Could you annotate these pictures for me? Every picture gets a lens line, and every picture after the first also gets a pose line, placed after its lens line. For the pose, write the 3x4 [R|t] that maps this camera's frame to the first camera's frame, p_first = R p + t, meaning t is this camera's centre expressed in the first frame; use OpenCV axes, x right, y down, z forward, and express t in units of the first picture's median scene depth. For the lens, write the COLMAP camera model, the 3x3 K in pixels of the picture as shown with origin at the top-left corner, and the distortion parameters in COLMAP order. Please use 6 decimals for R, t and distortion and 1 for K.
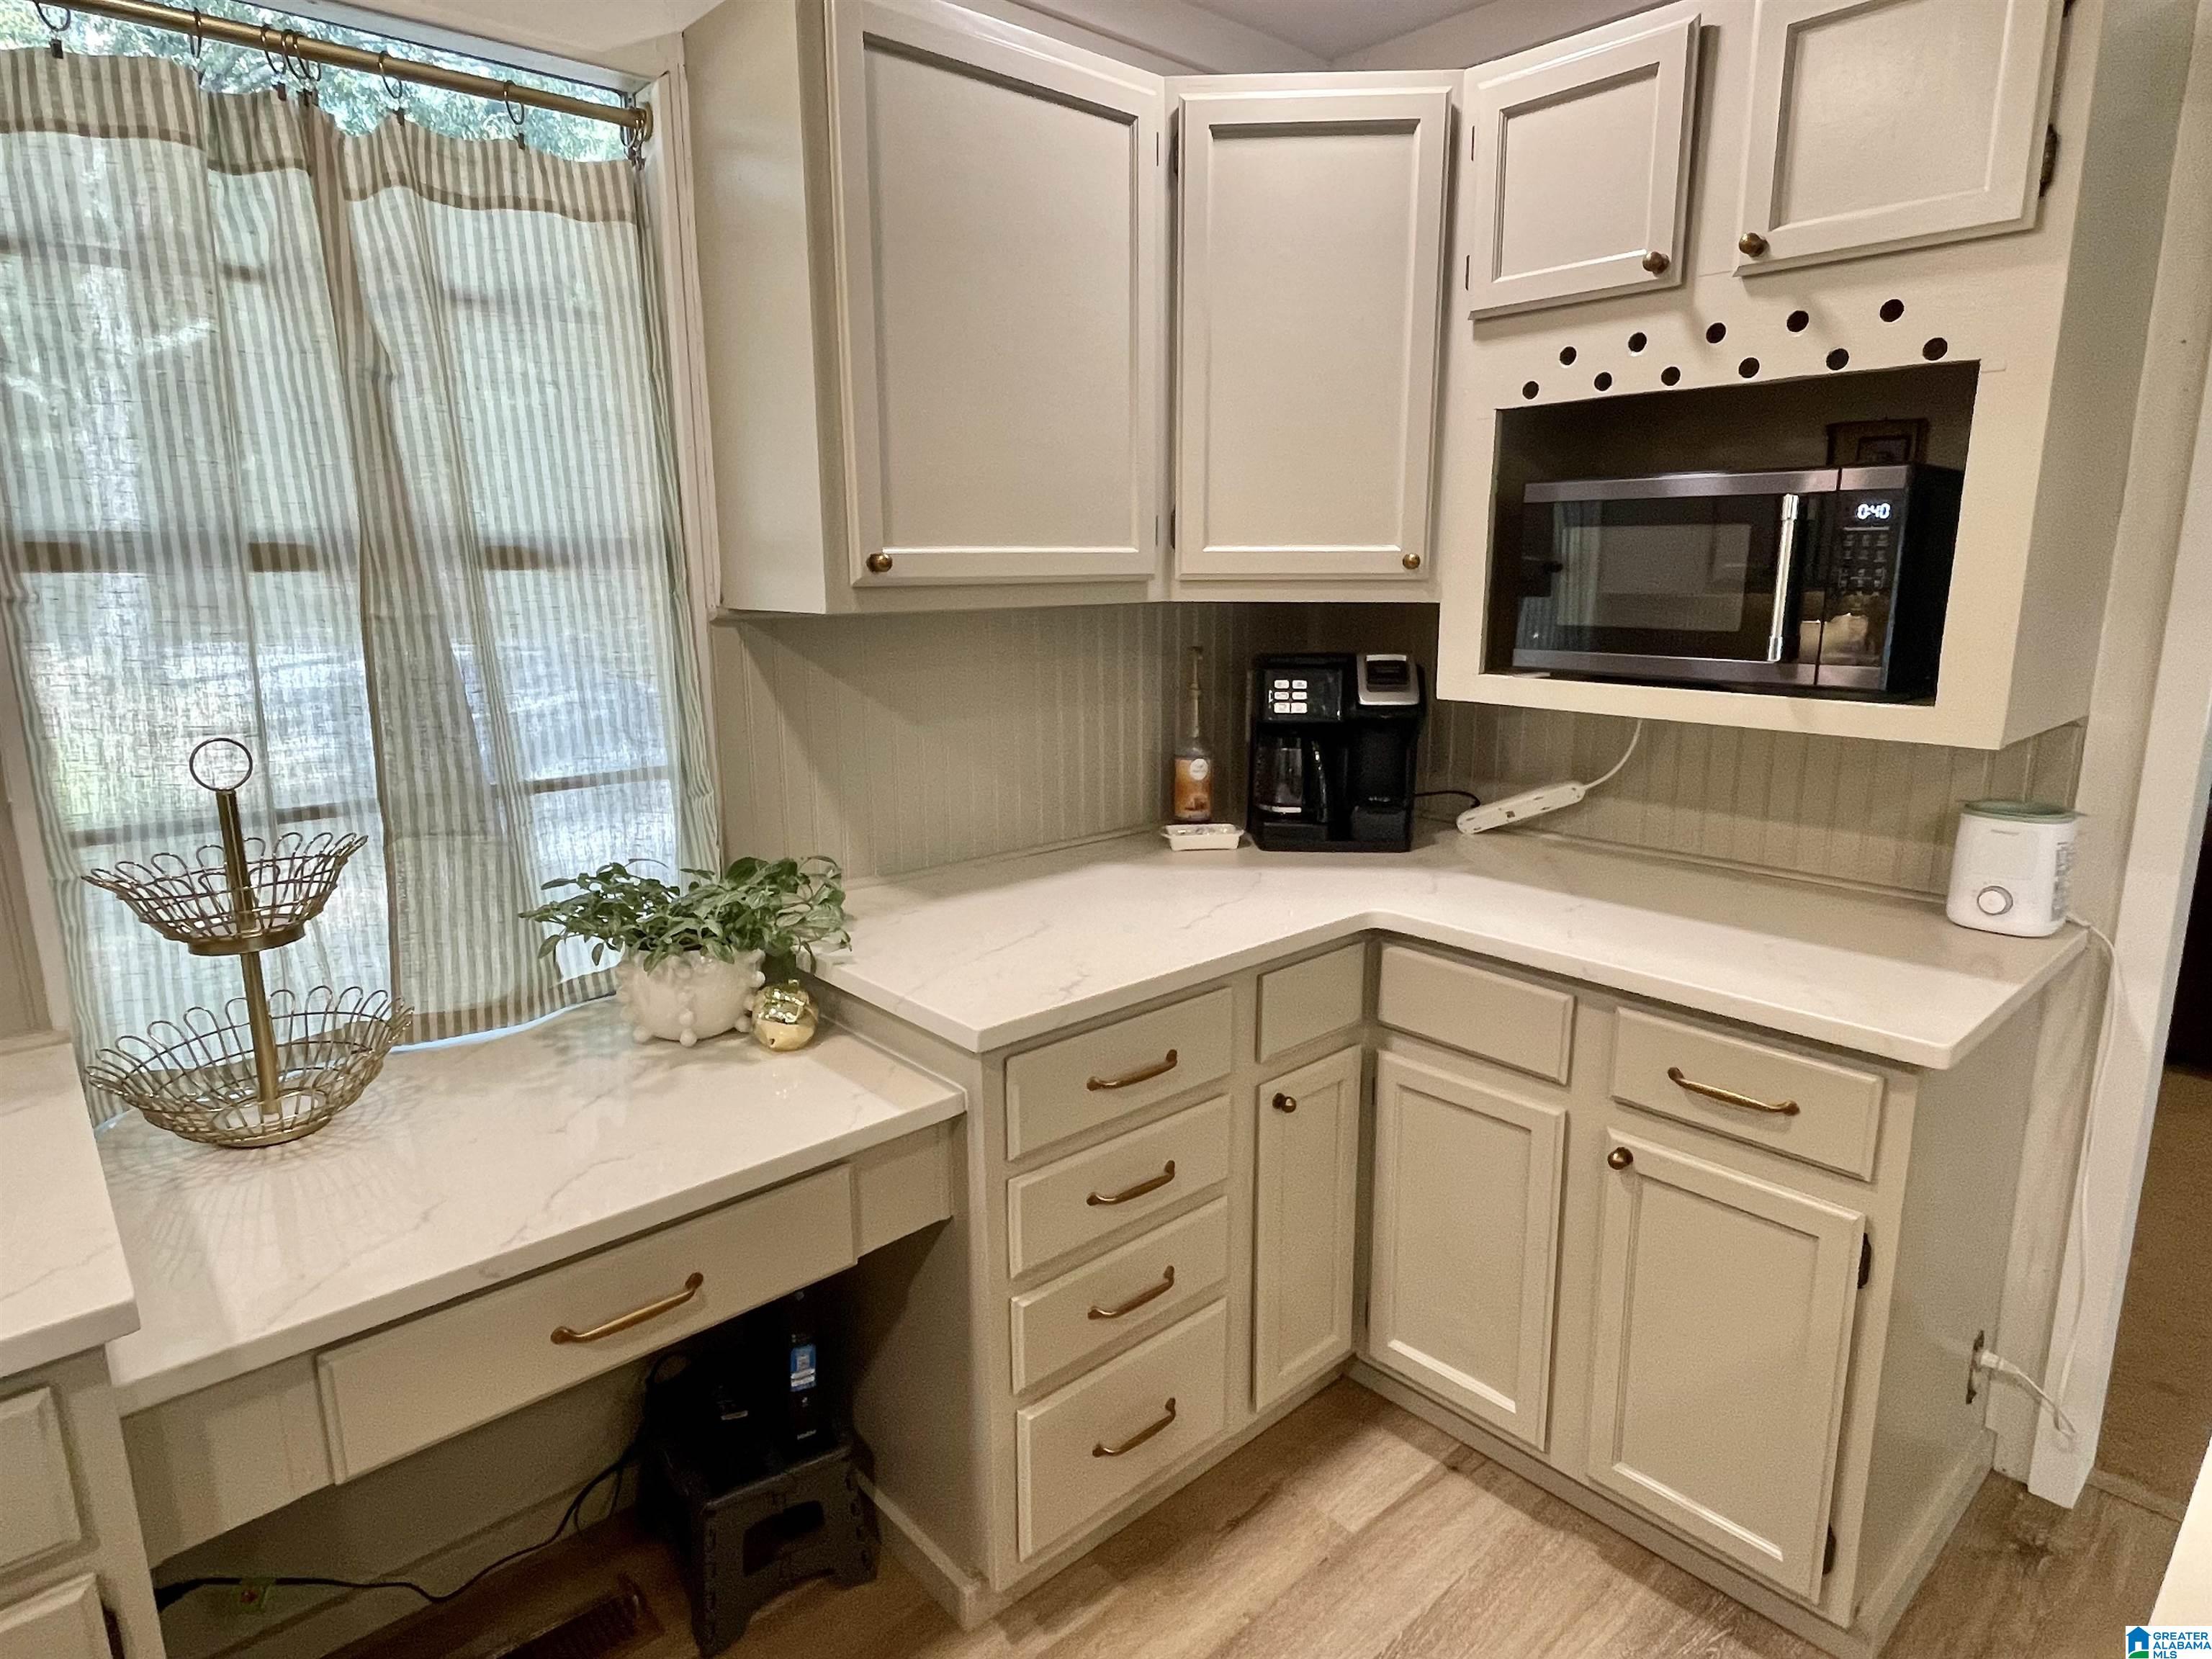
lens RADIAL K [[1262.1, 0, 1114.5], [0, 1262.1, 836.7], [0, 0, 1]] dist [-0.002179, 0.001763]
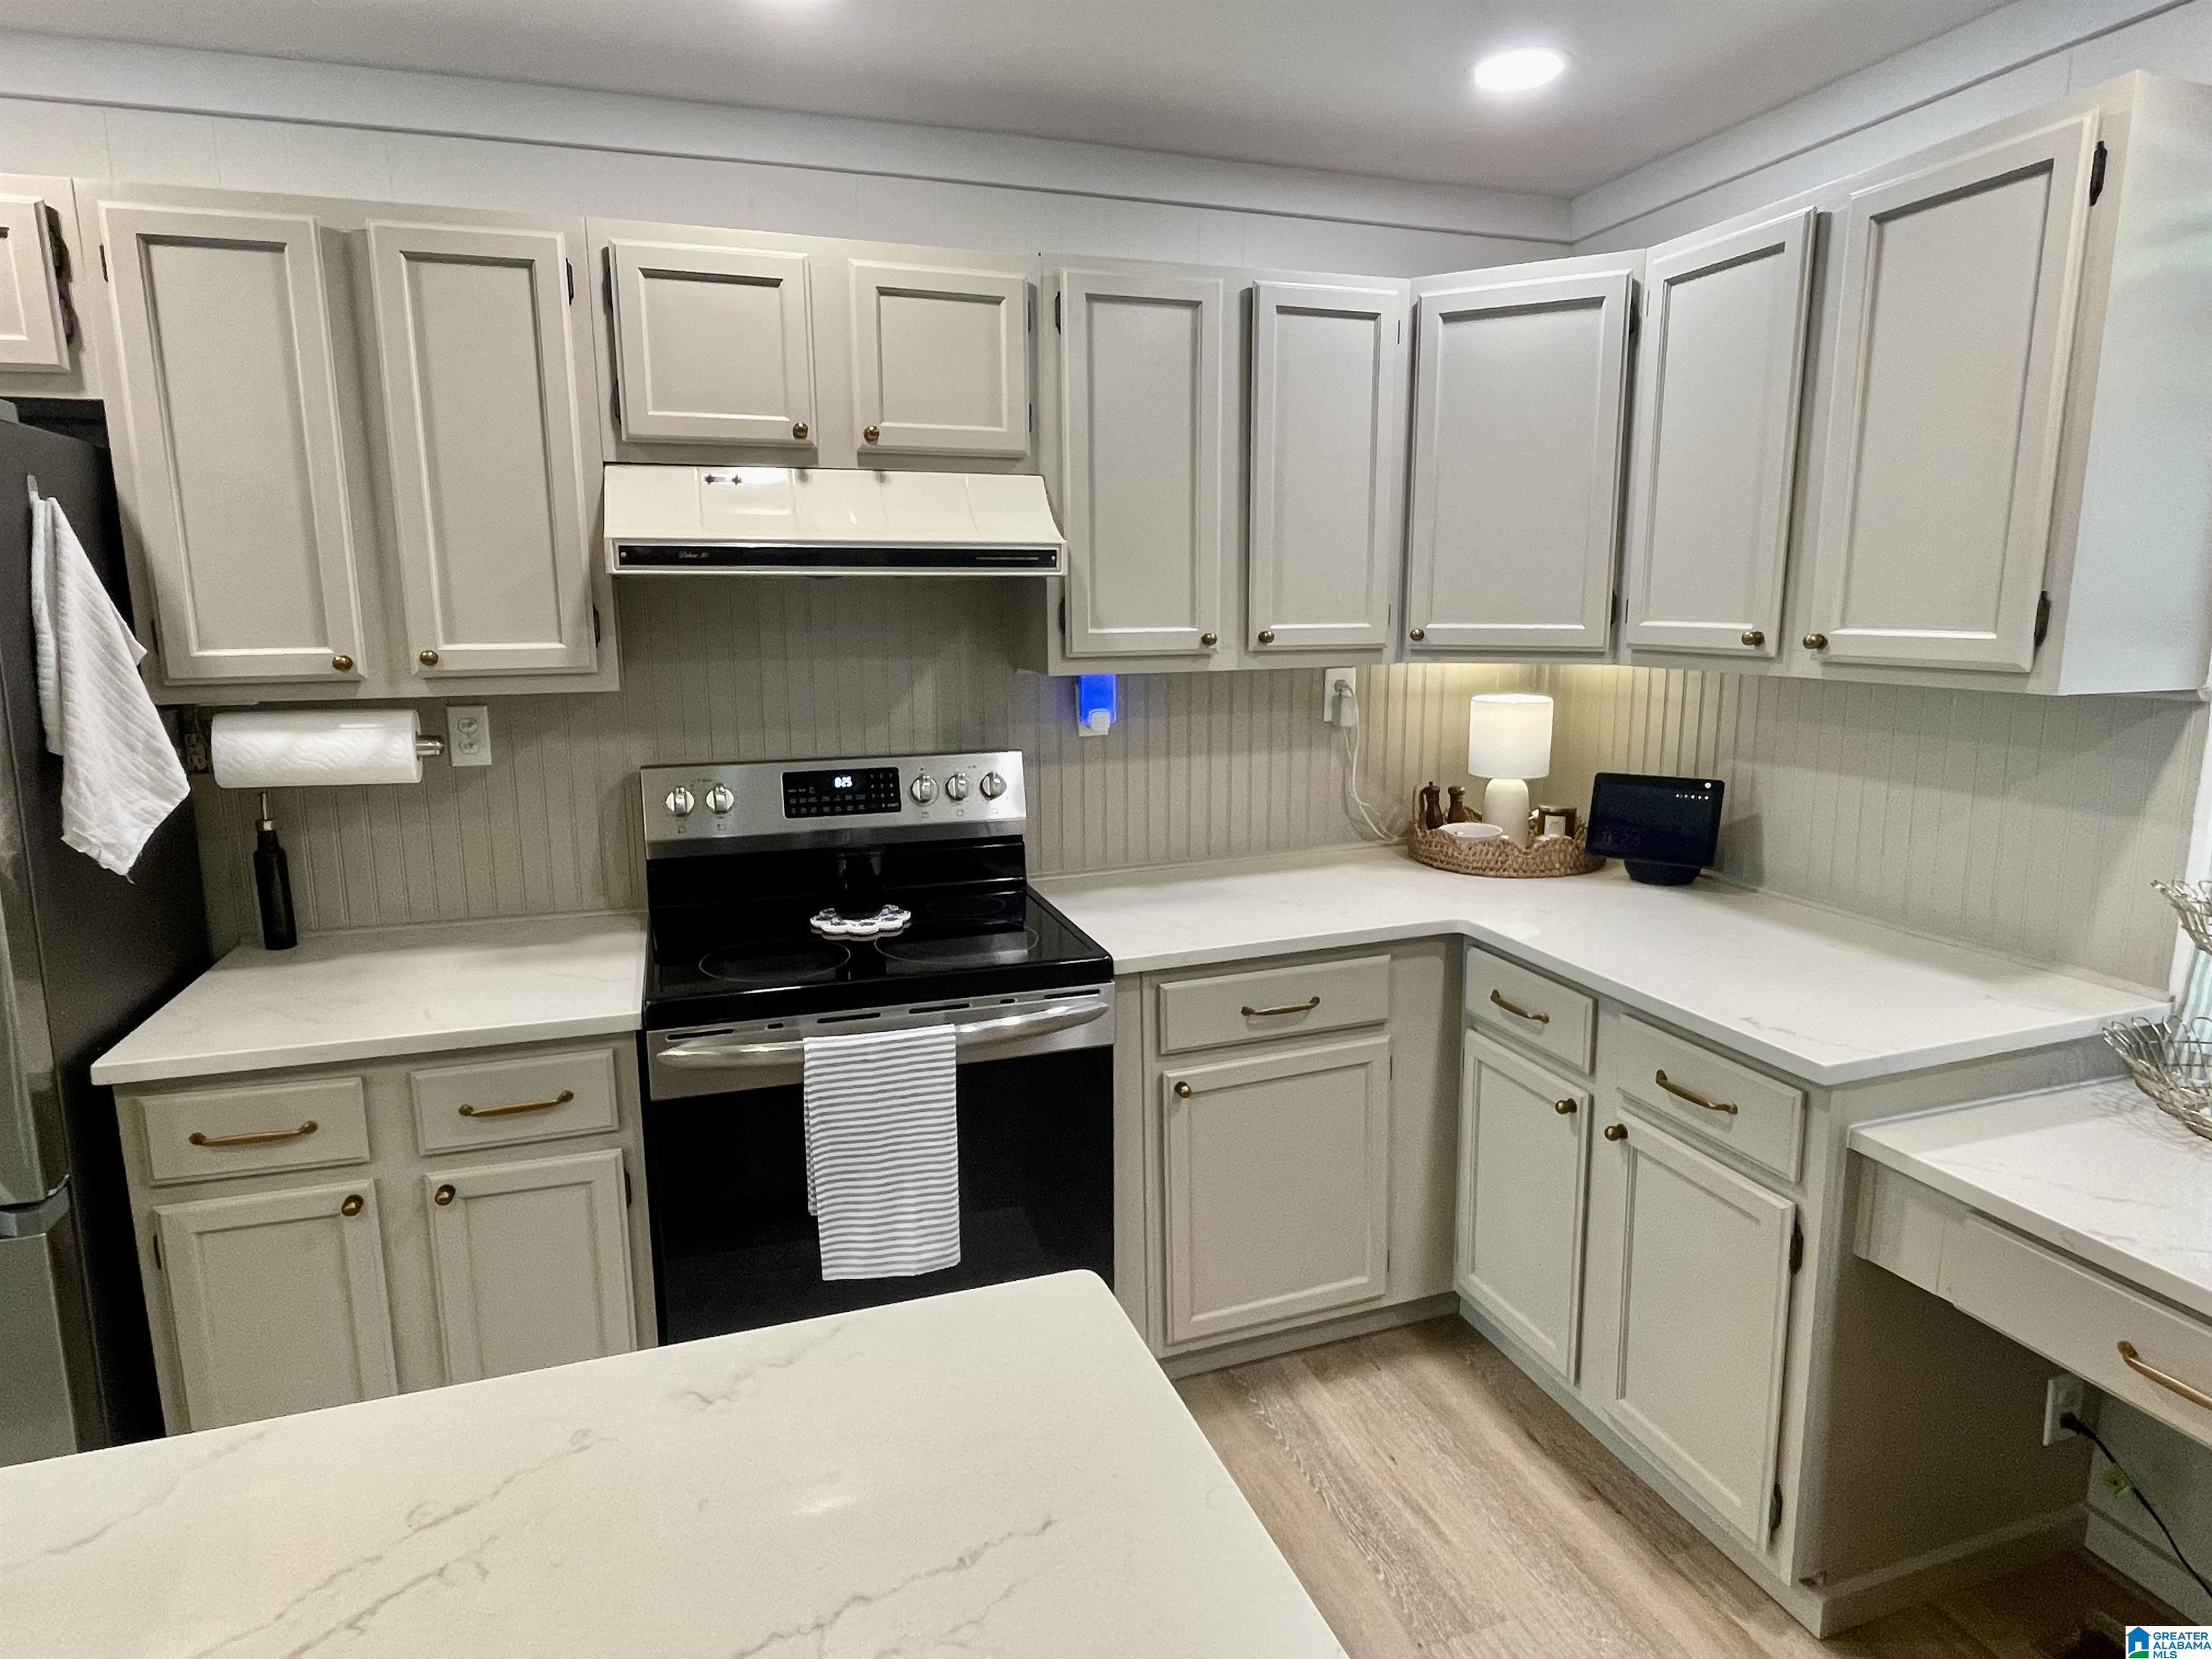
lens RADIAL K [[1262.1, 0, 1105.7], [0, 1262.1, 841.3], [0, 0, 1]] dist [-0.002179, 0.001763]
pose [[0.905500, 0.080176, -0.416703, 0.380059], [-0.096515, 0.995164, -0.018254, 0.029845], [0.413224, 0.056747, 0.908860, -0.303273]]
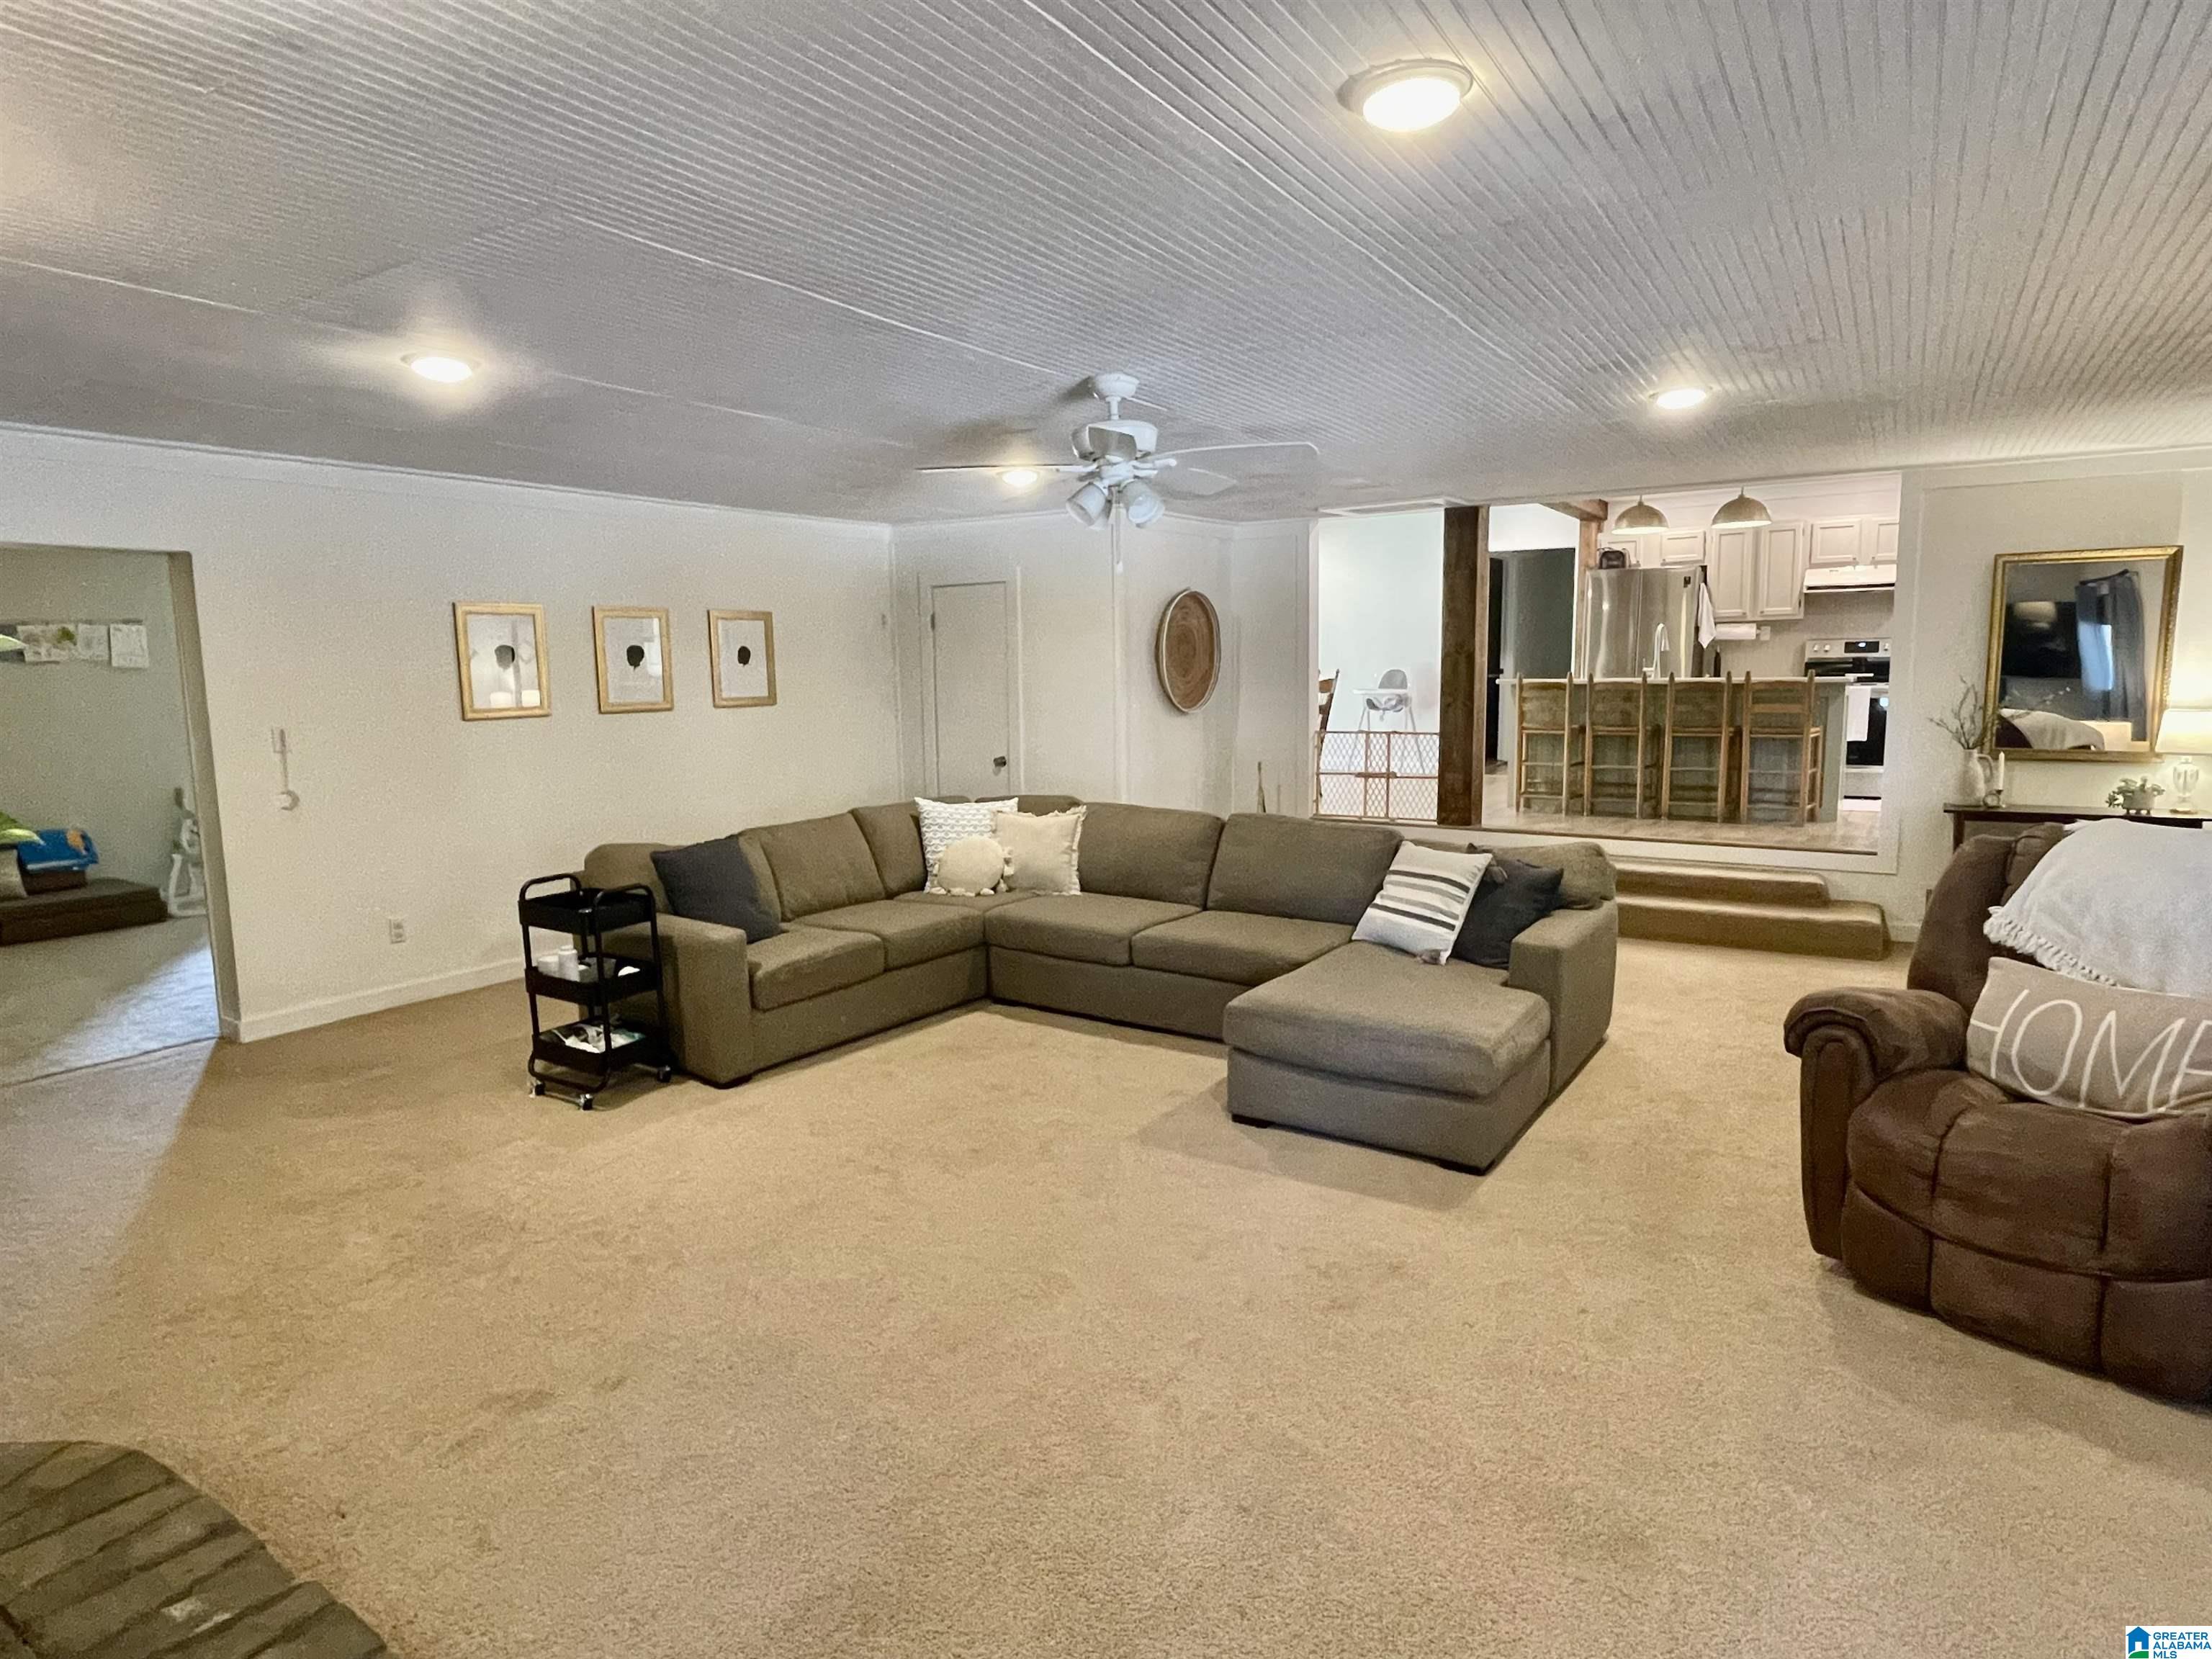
lens RADIAL K [[1262.1, 0, 1098.7], [0, 1262.1, 827.9], [0, 0, 1]] dist [-0.002179, 0.001763]
pose [[0.239035, 0.130615, -0.962186, 4.101252], [-0.199226, 0.976428, 0.083055, 0.950660], [0.950353, 0.171840, 0.259422, -3.574780]]
